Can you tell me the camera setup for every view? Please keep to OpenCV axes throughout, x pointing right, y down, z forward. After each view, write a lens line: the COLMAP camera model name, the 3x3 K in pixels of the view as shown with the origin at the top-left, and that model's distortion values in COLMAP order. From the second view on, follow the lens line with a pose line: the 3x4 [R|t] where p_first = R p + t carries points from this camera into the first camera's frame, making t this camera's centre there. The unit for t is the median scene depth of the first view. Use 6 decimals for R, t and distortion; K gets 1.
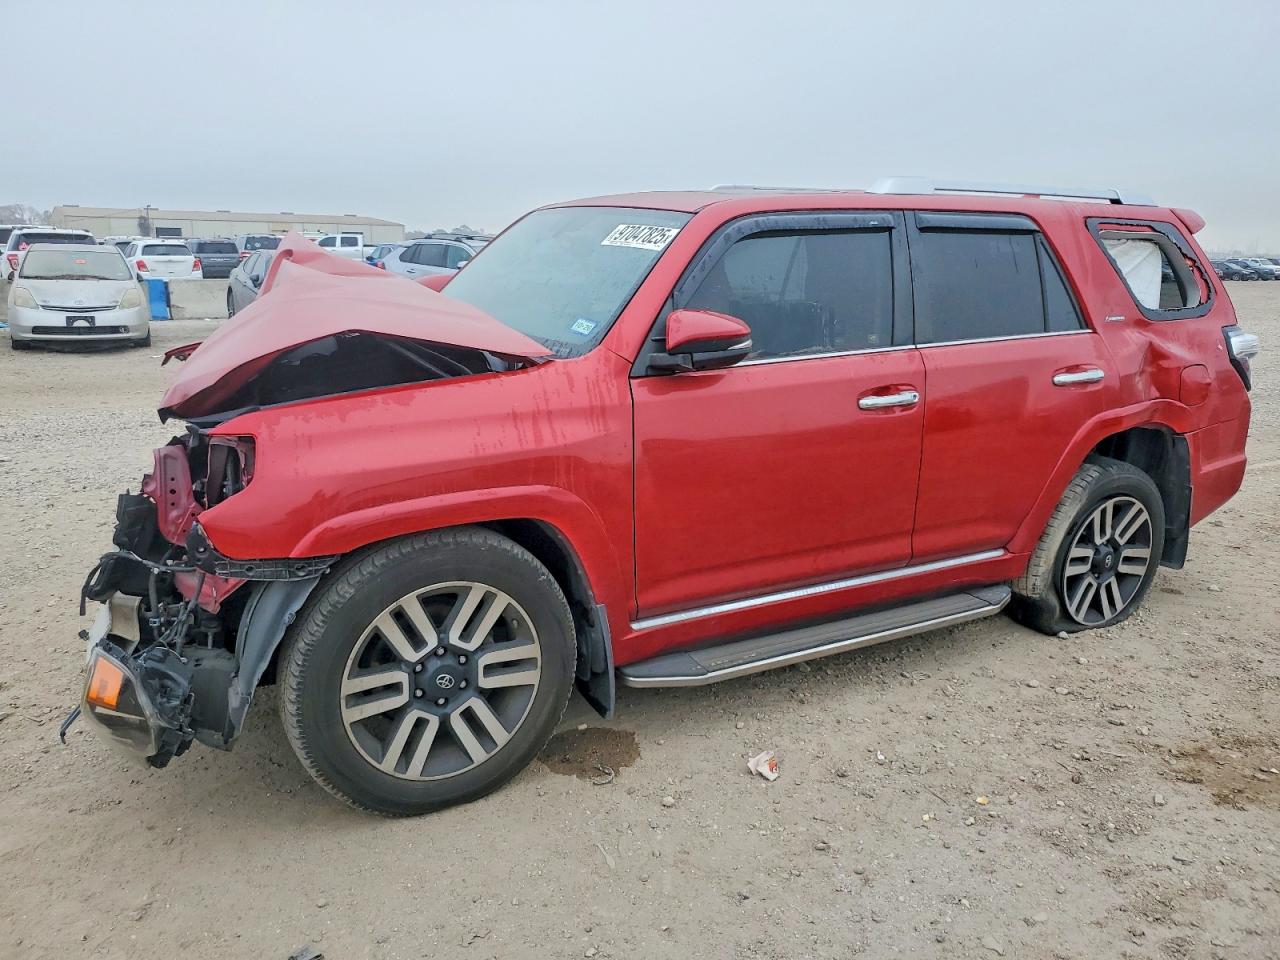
lens RADIAL K [[994.0, 0, 634.2], [0, 994.0, 478.9], [0, 0, 1]] dist [0.000794, 0.003129]
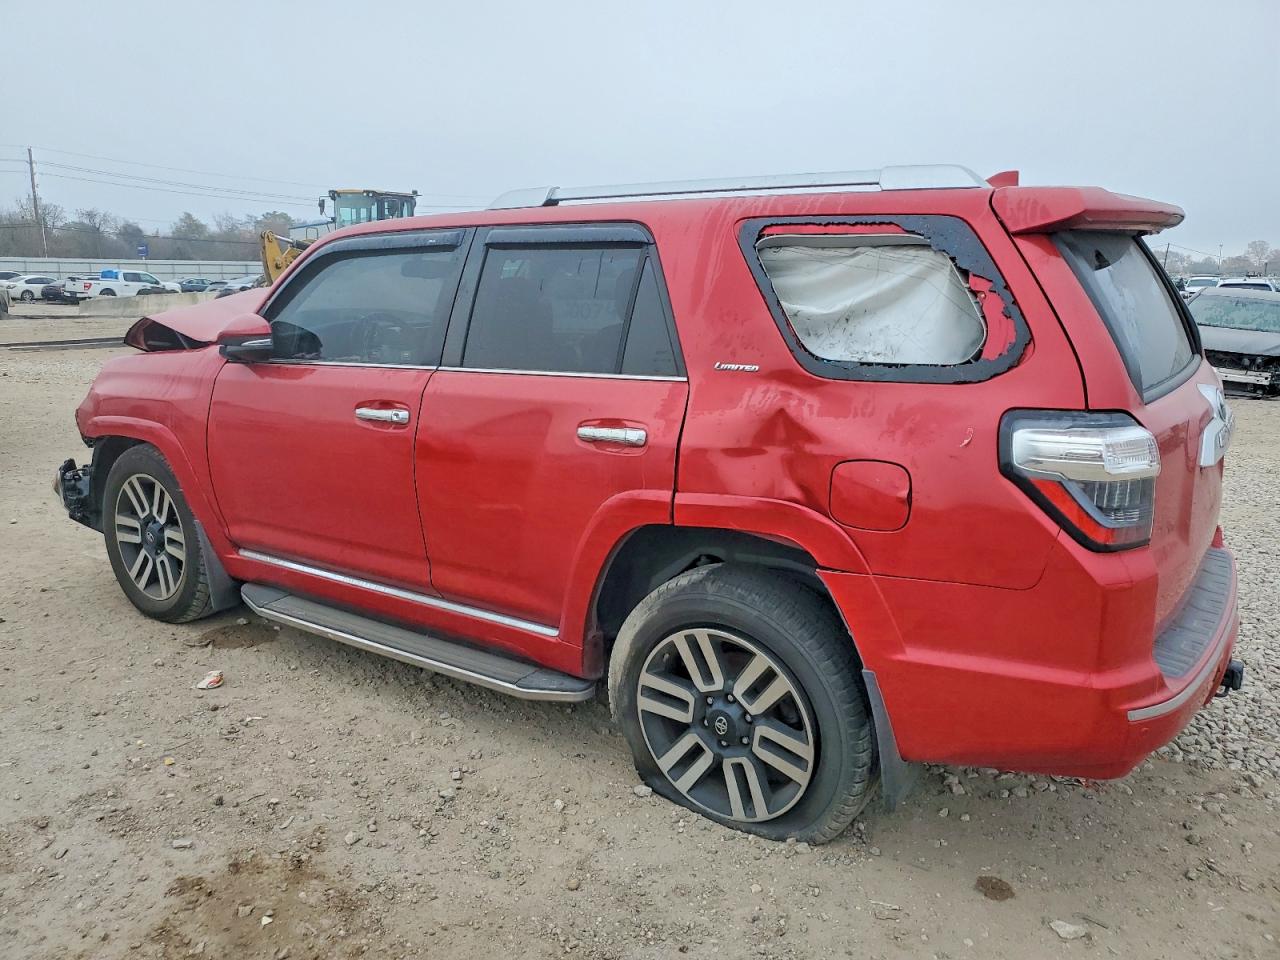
lens RADIAL K [[994.0, 0, 634.2], [0, 994.0, 478.9], [0, 0, 1]] dist [0.000794, 0.003129]
pose [[0.438558, 0.173049, -0.881885, 1.228149], [-0.209041, 0.974014, 0.087172, -0.151907], [0.874053, 0.146120, 0.463336, 0.736767]]
